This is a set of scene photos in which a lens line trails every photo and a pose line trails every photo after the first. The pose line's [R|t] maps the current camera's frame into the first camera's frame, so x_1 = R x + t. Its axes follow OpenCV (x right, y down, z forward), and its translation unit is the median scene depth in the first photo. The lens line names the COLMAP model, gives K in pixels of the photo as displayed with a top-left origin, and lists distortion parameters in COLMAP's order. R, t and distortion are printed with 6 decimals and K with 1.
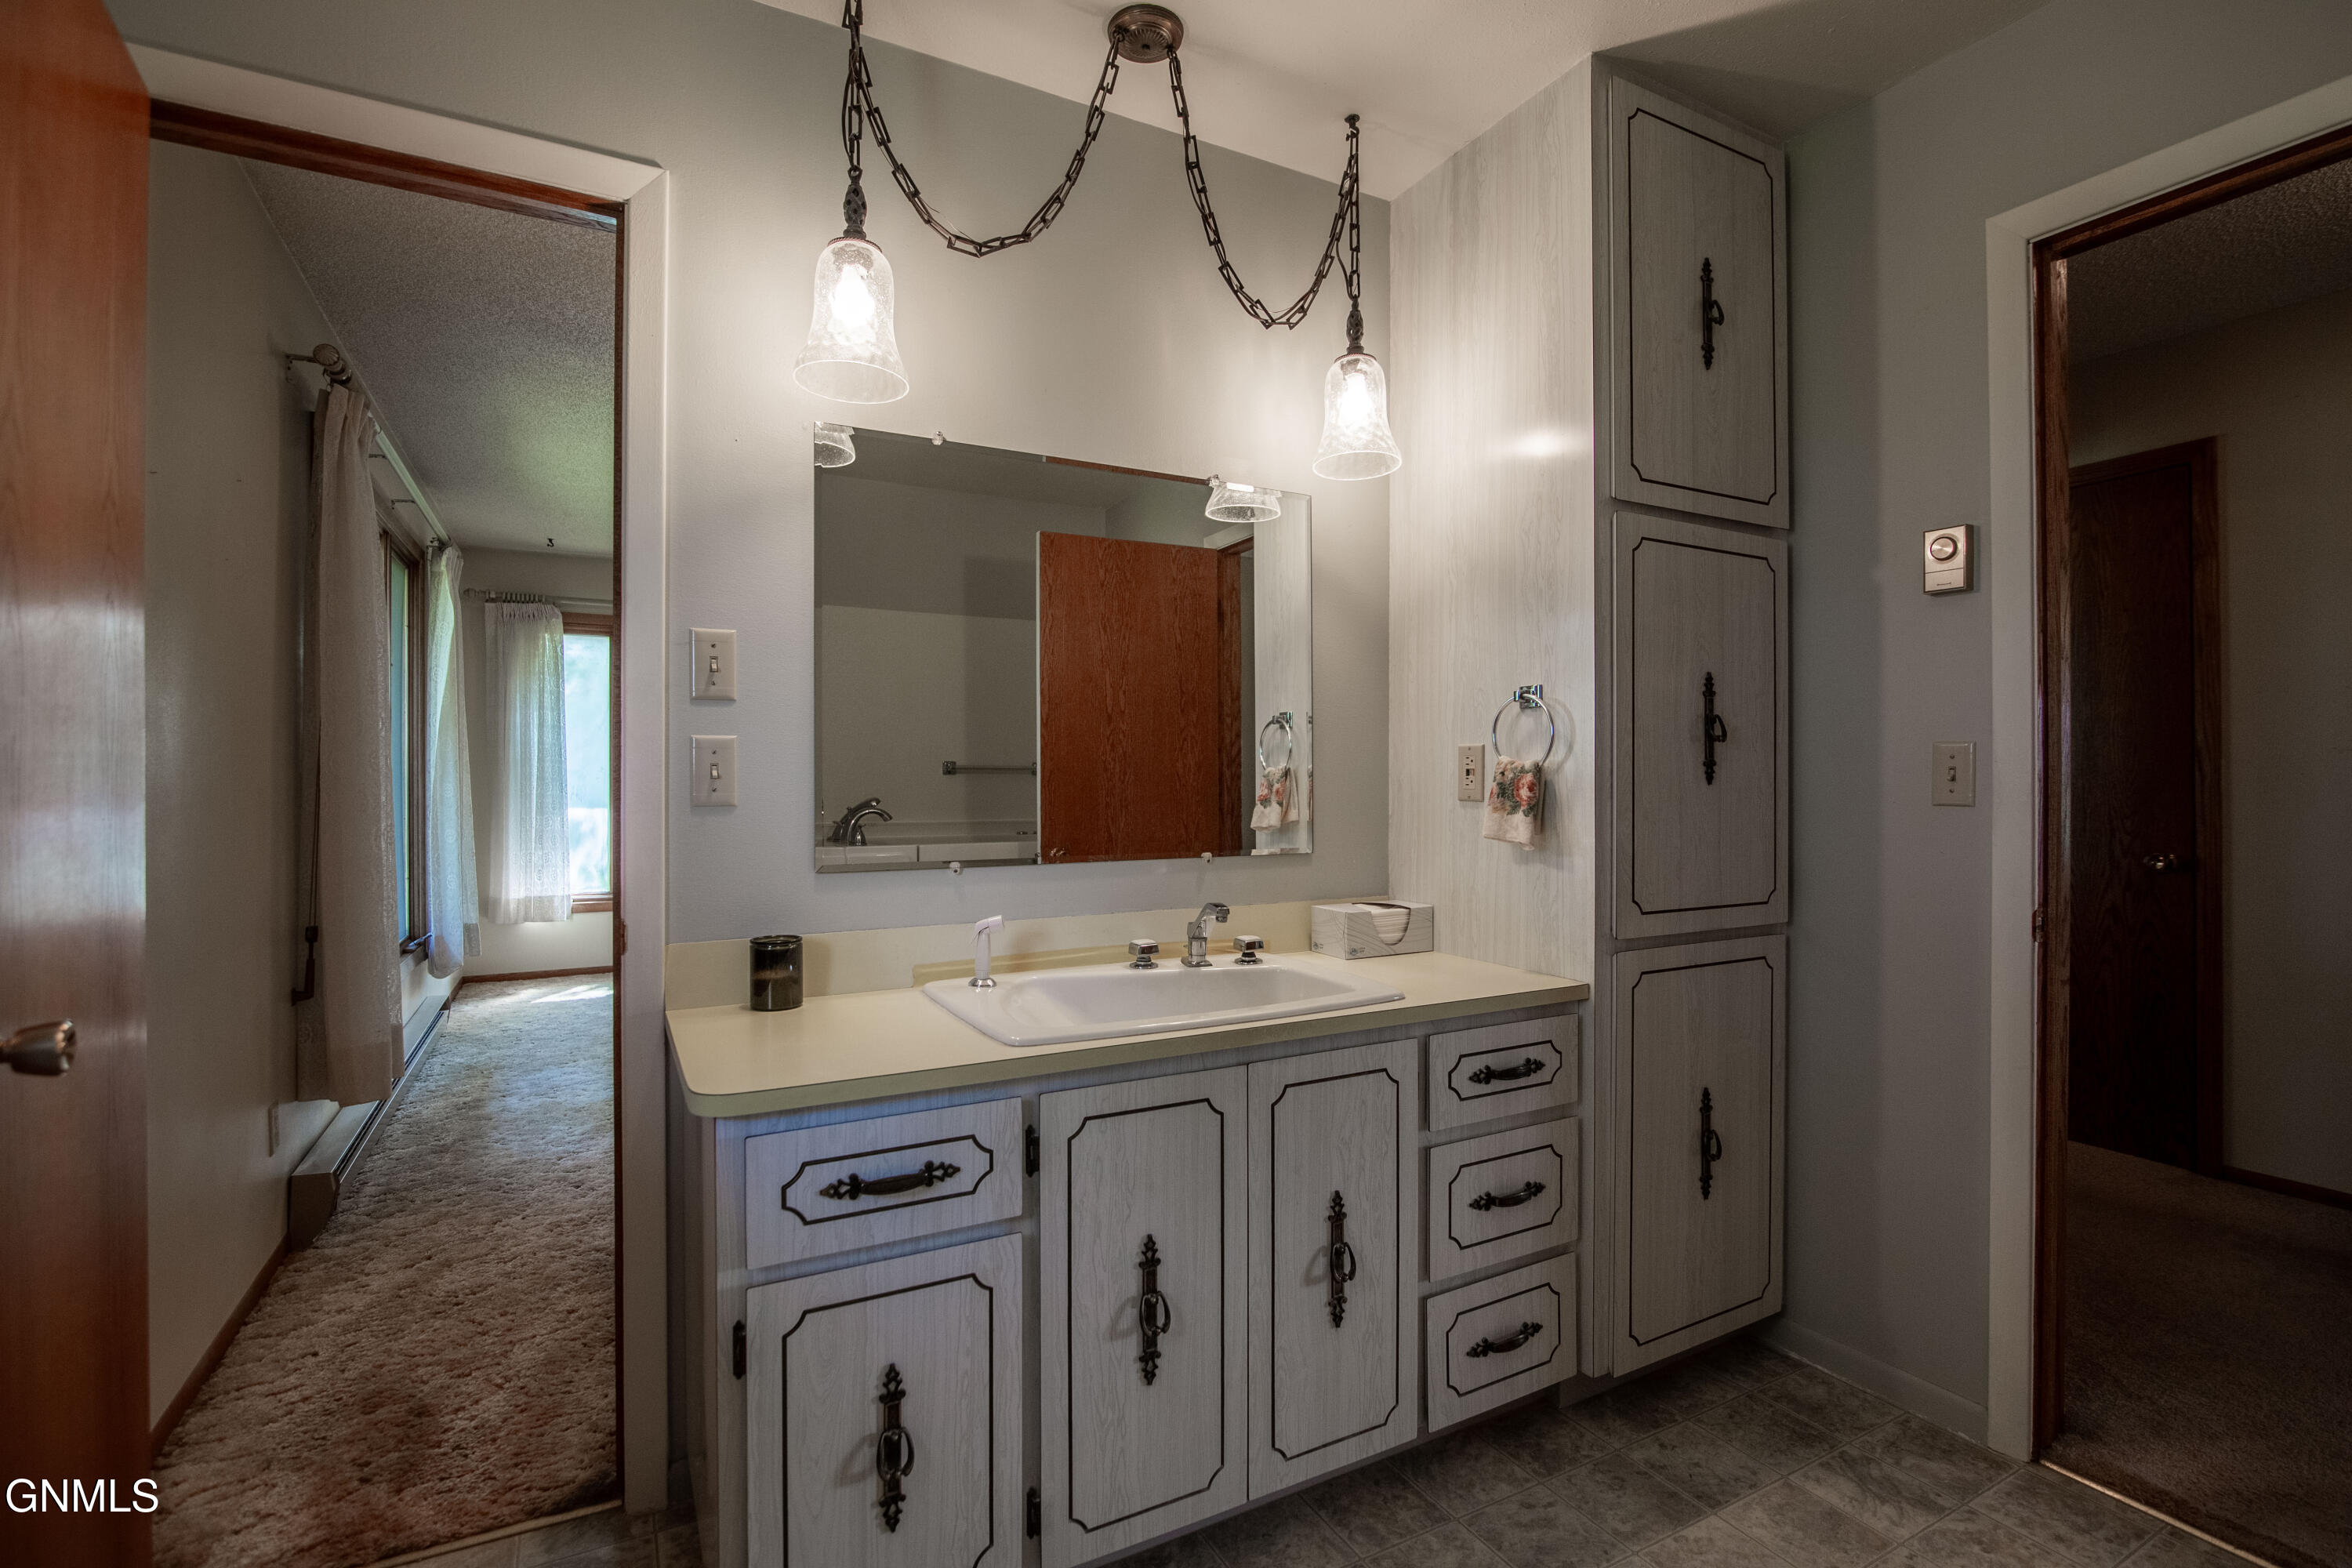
lens RADIAL K [[1084.1, 0, 1168.7], [0, 1084.1, 772.8], [0, 0, 1]] dist [-0.020040, 0.001347]
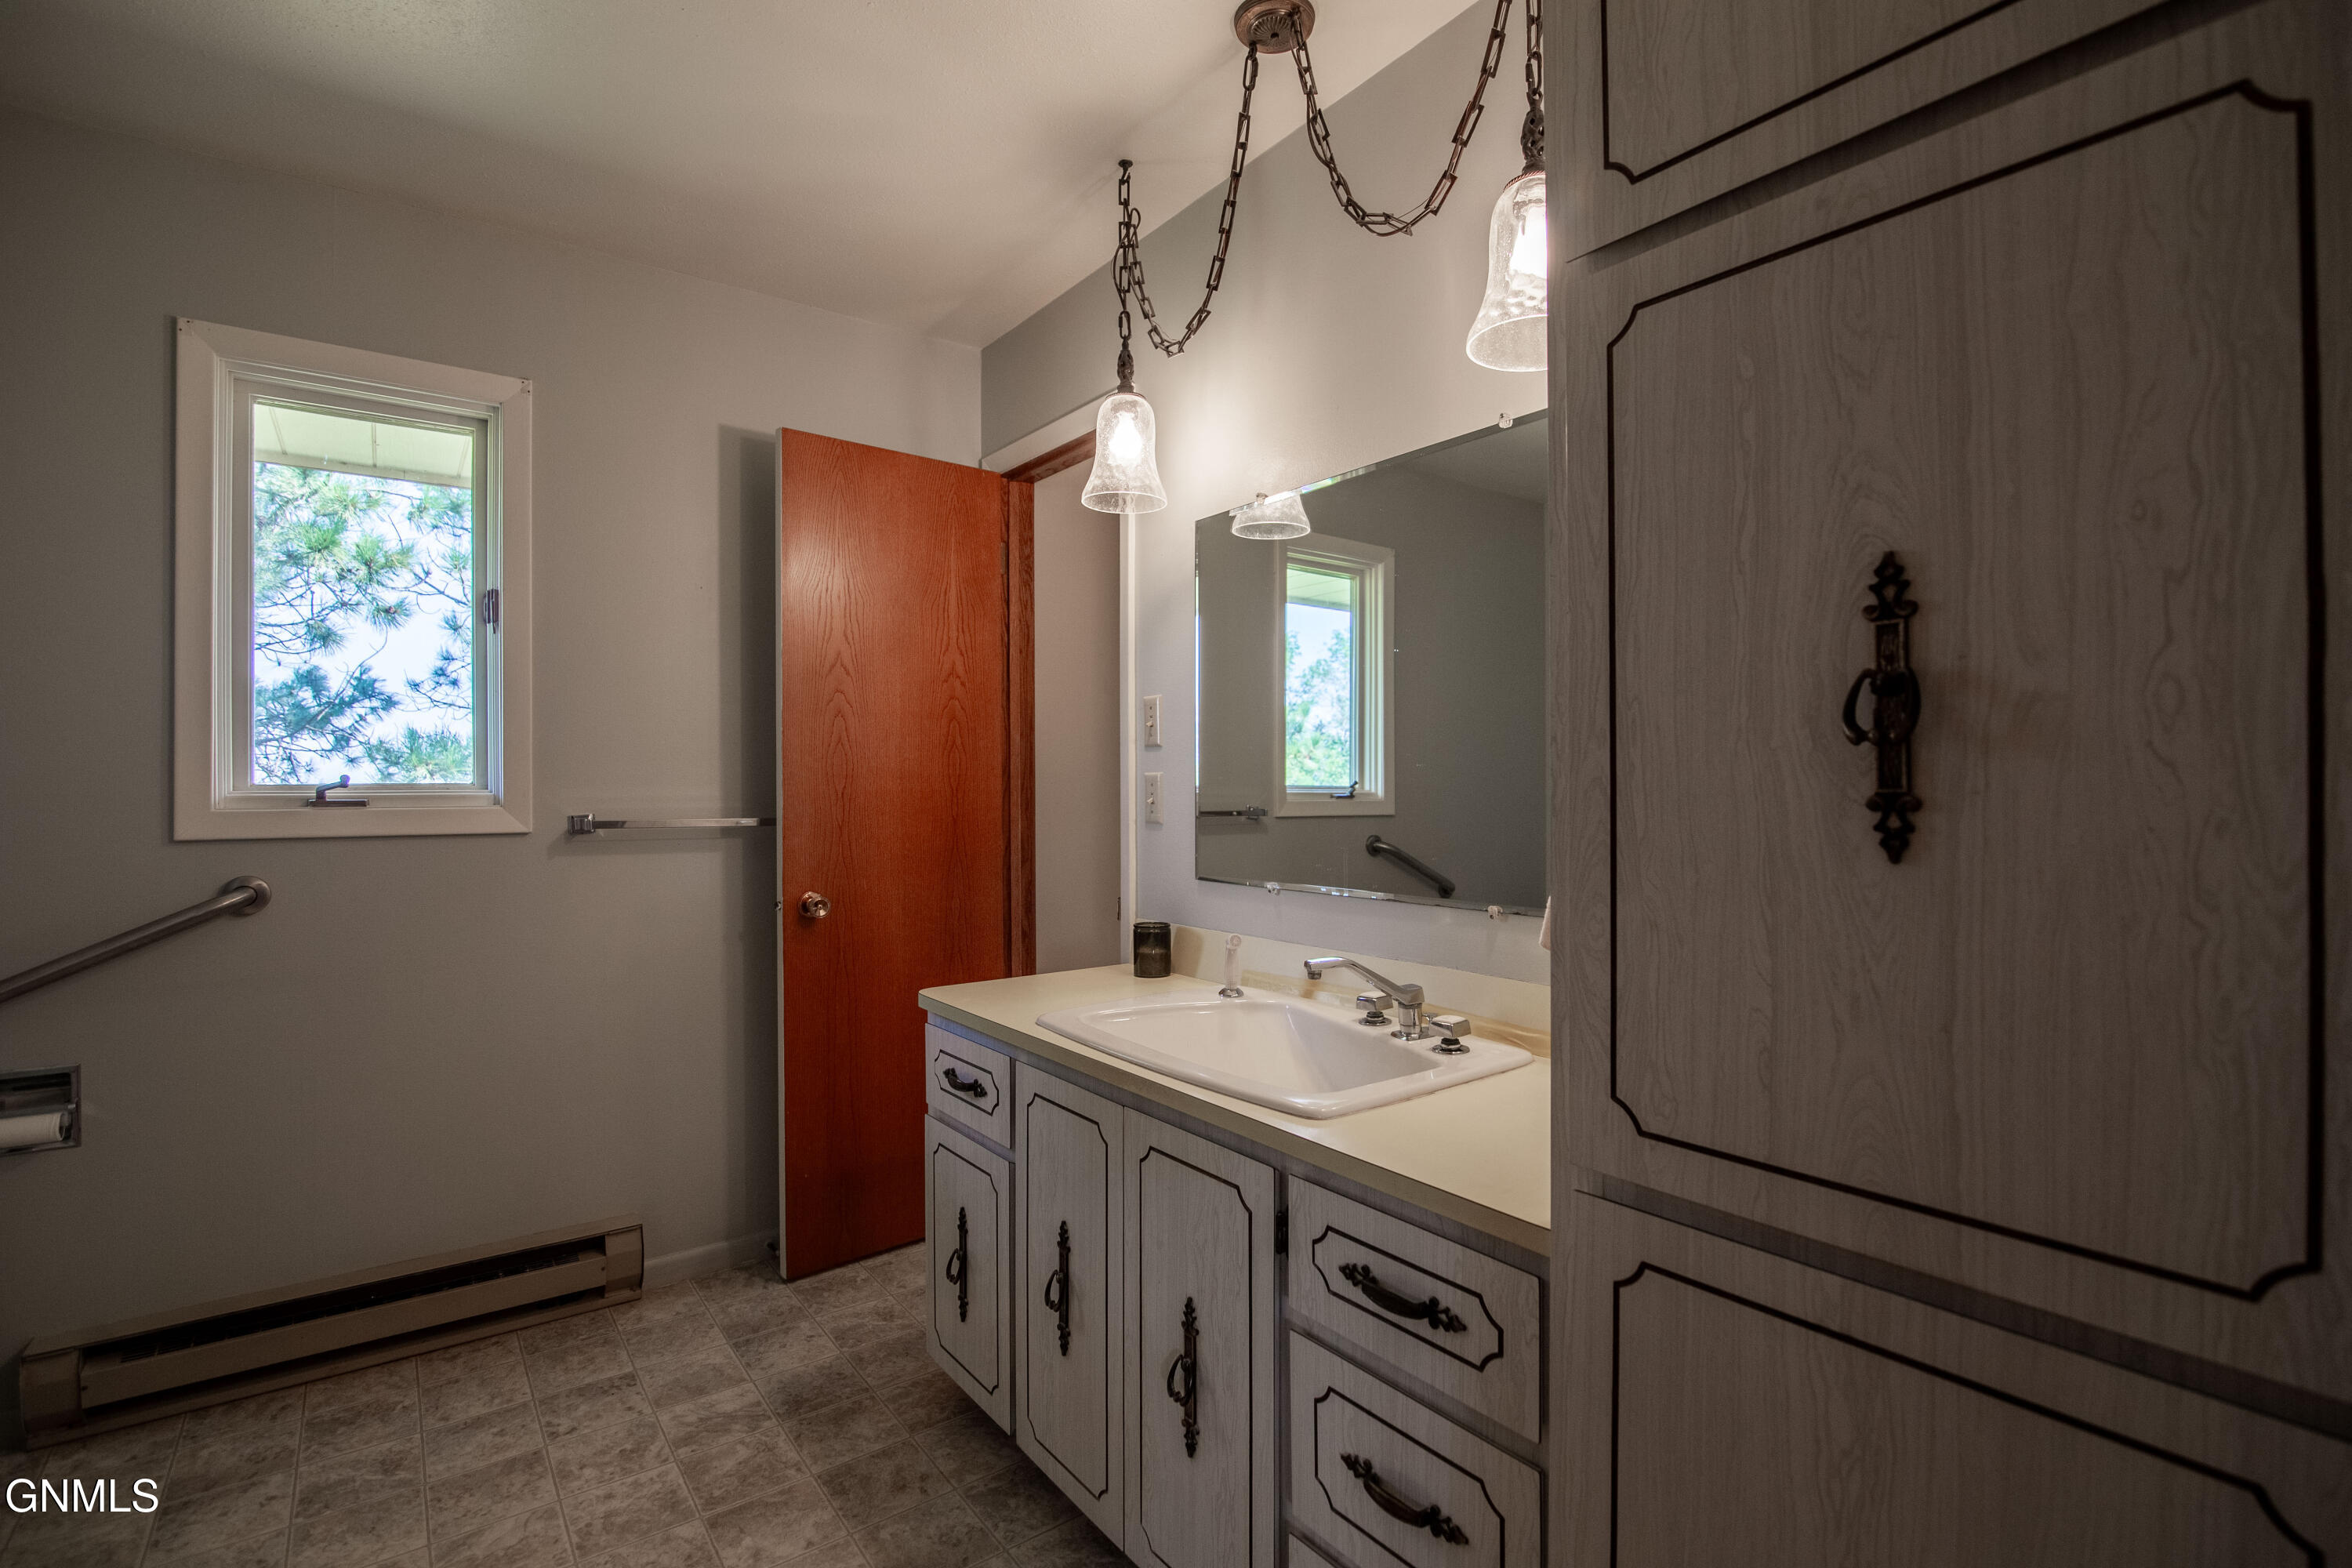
lens RADIAL K [[1084.1, 0, 1169.9], [0, 1084.1, 780.1], [0, 0, 1]] dist [-0.020040, 0.001347]
pose [[0.144540, -0.004973, -0.989486, 0.901392], [0.005643, 0.999975, -0.004201, -0.017745], [0.989483, -0.004976, 0.144564, 0.775899]]
